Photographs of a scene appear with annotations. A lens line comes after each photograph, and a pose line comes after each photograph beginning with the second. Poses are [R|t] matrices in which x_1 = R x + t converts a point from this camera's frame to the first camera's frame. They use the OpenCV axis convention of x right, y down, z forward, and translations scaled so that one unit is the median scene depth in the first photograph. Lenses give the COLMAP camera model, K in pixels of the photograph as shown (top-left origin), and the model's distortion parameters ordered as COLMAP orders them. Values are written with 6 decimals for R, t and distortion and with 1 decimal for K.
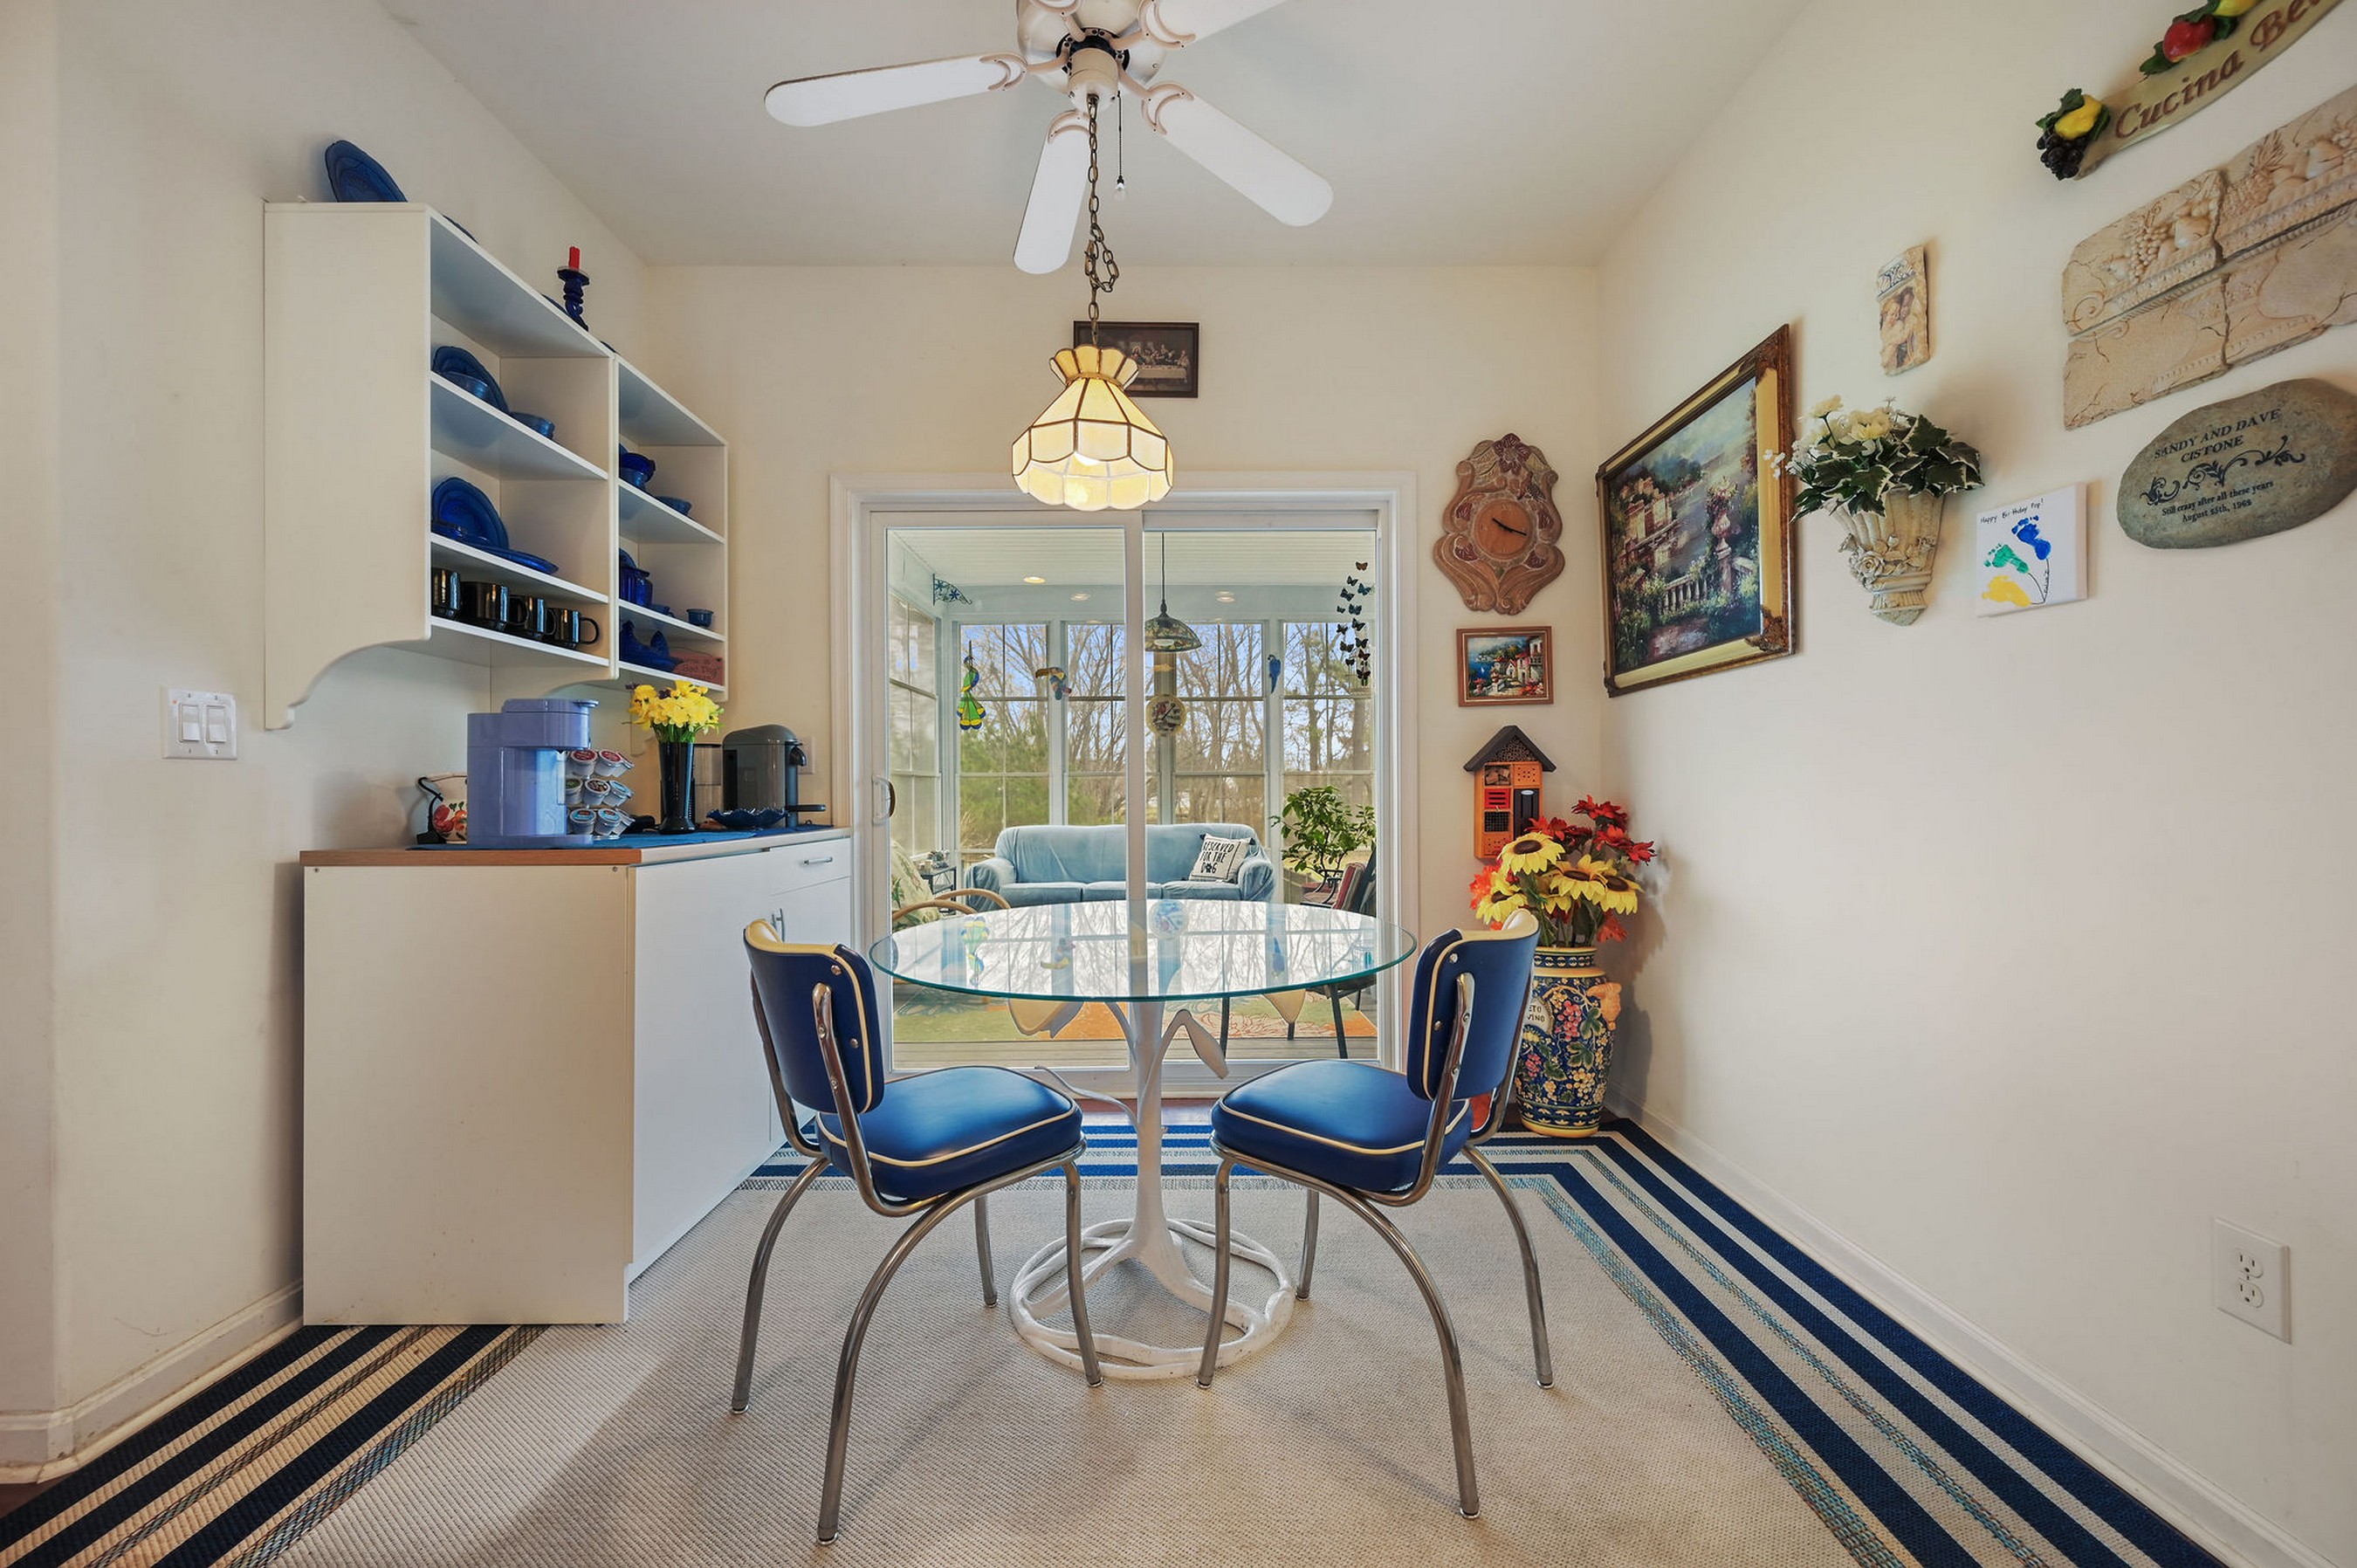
lens RADIAL K [[923.8, 0, 1183.5], [0, 923.8, 790.2], [0, 0, 1]] dist [0.005580, -0.002179]
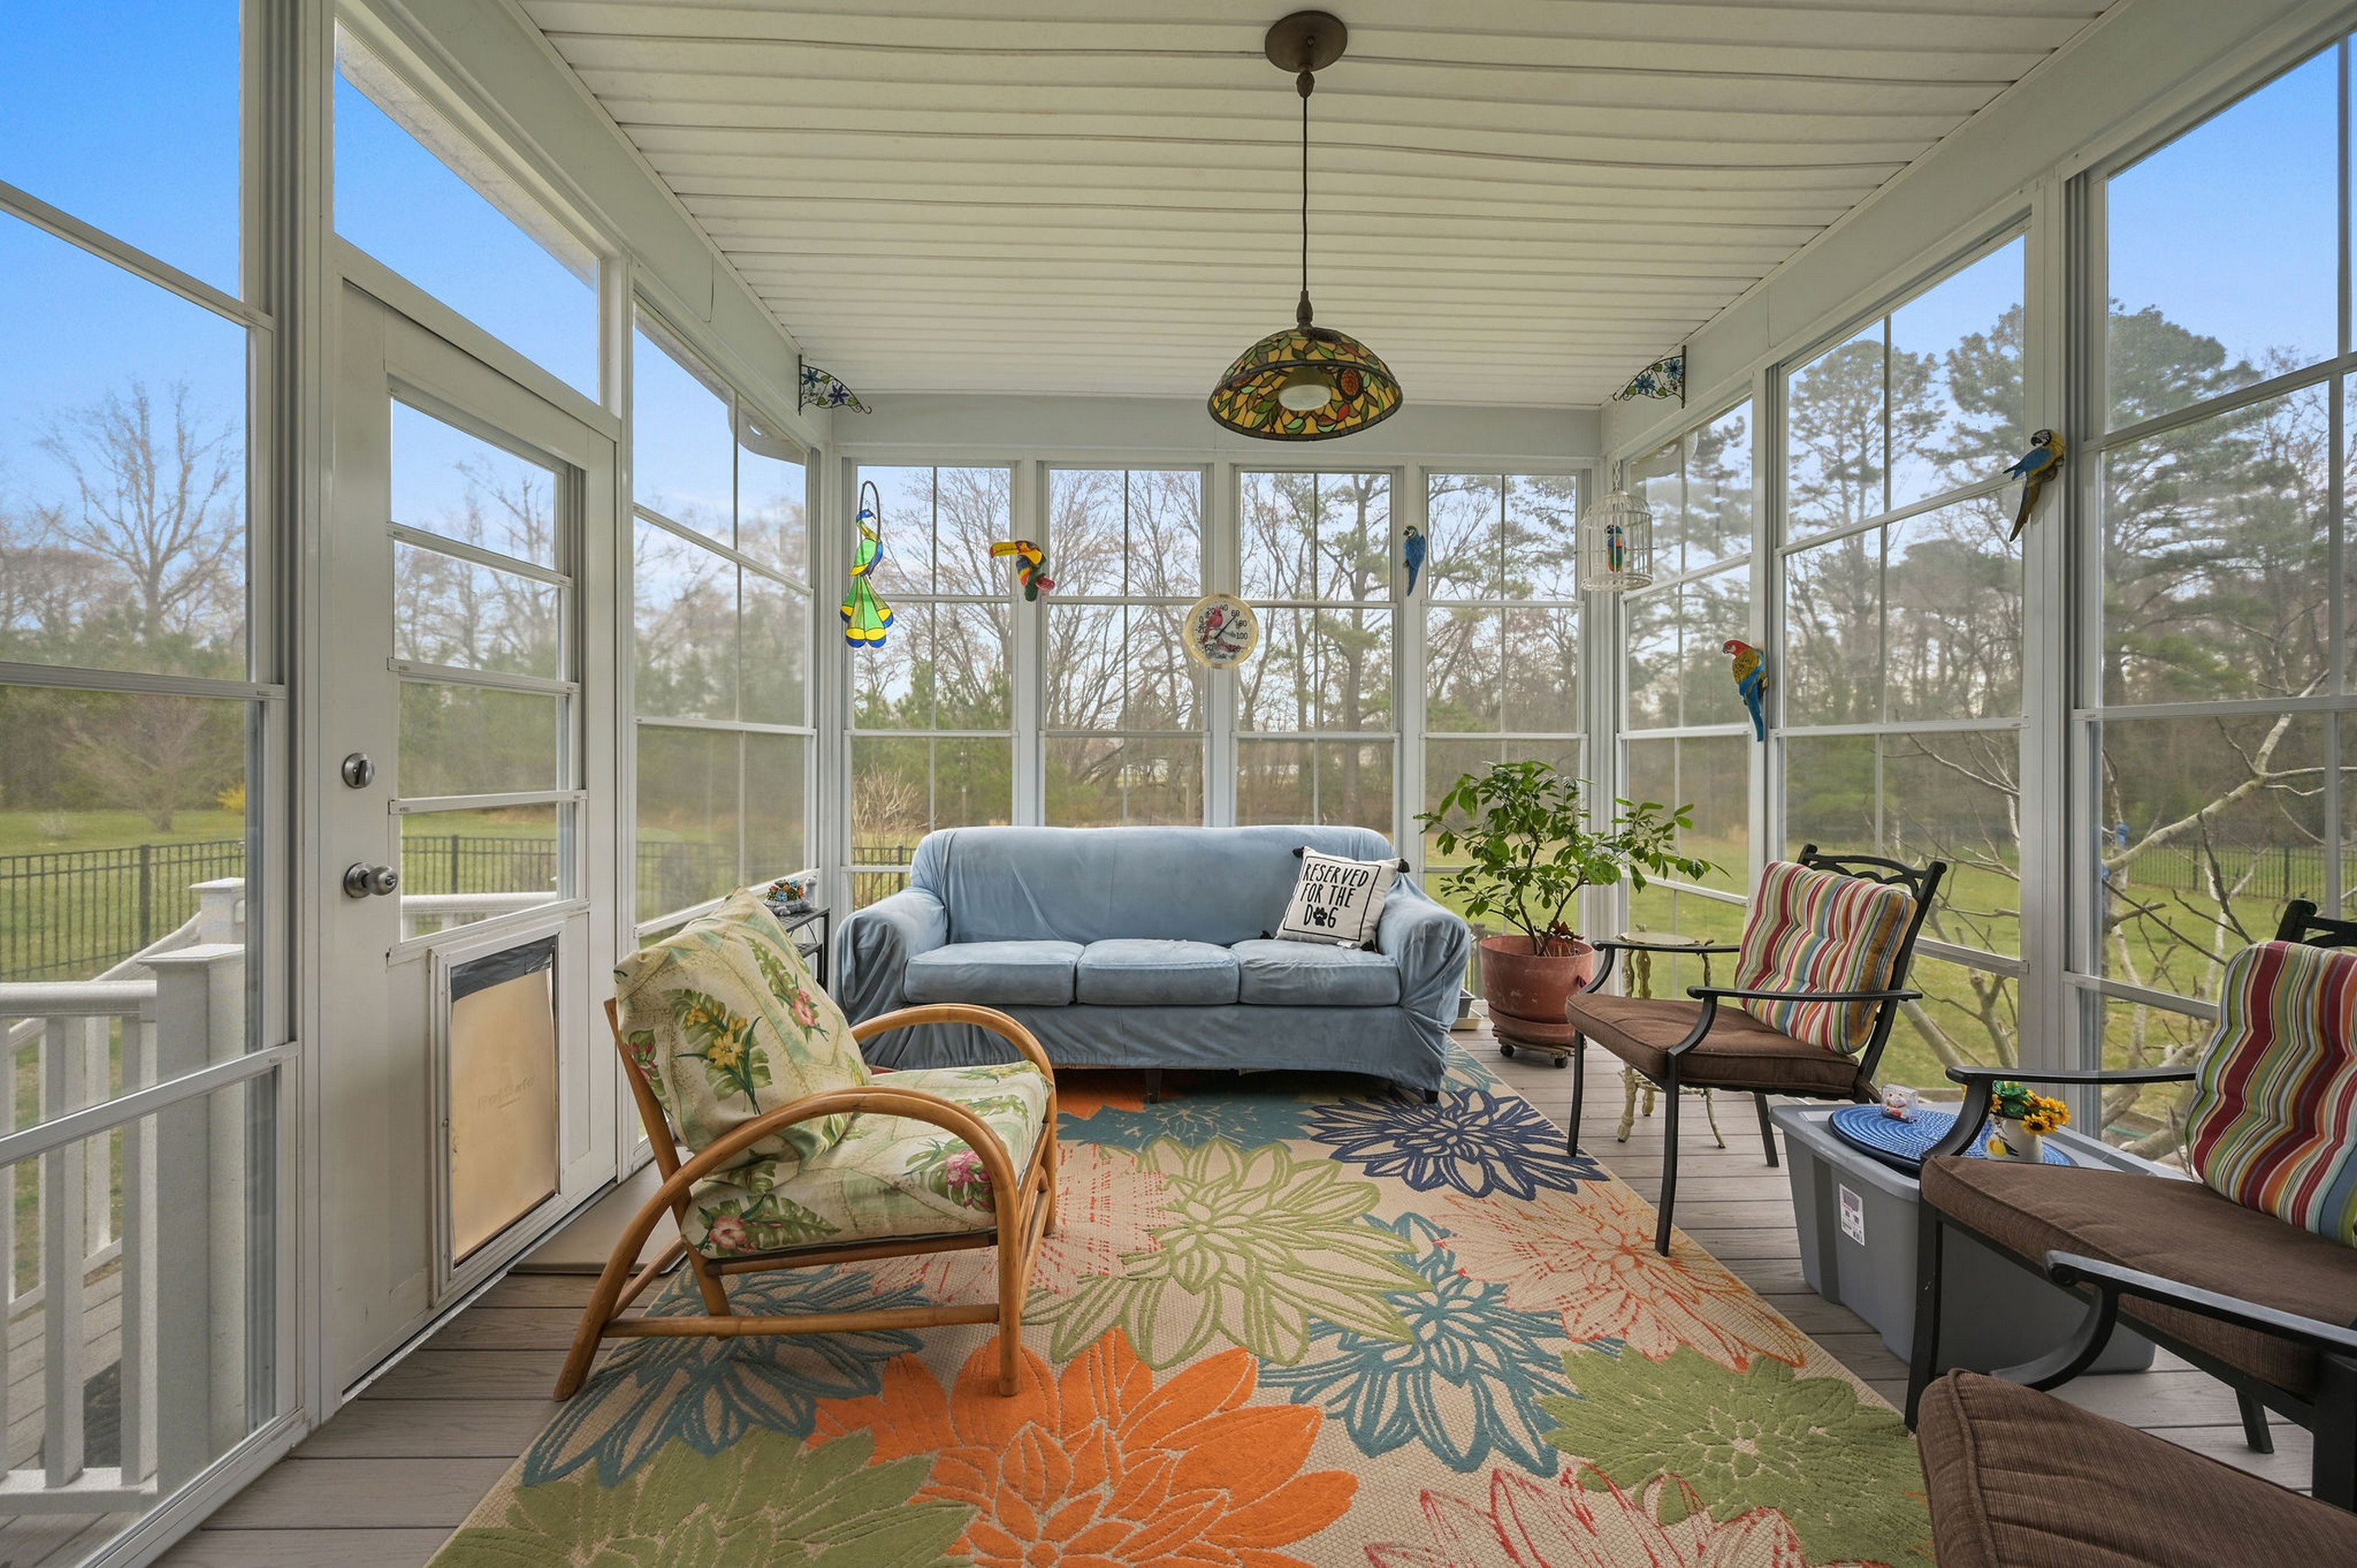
lens RADIAL K [[923.8, 0, 1166.0], [0, 923.8, 761.6], [0, 0, 1]] dist [0.005580, -0.002179]
pose [[0.999808, 0.011006, 0.016197, -0.161849], [-0.011096, 0.999923, 0.005481, -0.010354], [-0.016135, -0.005660, 0.999854, 1.153692]]
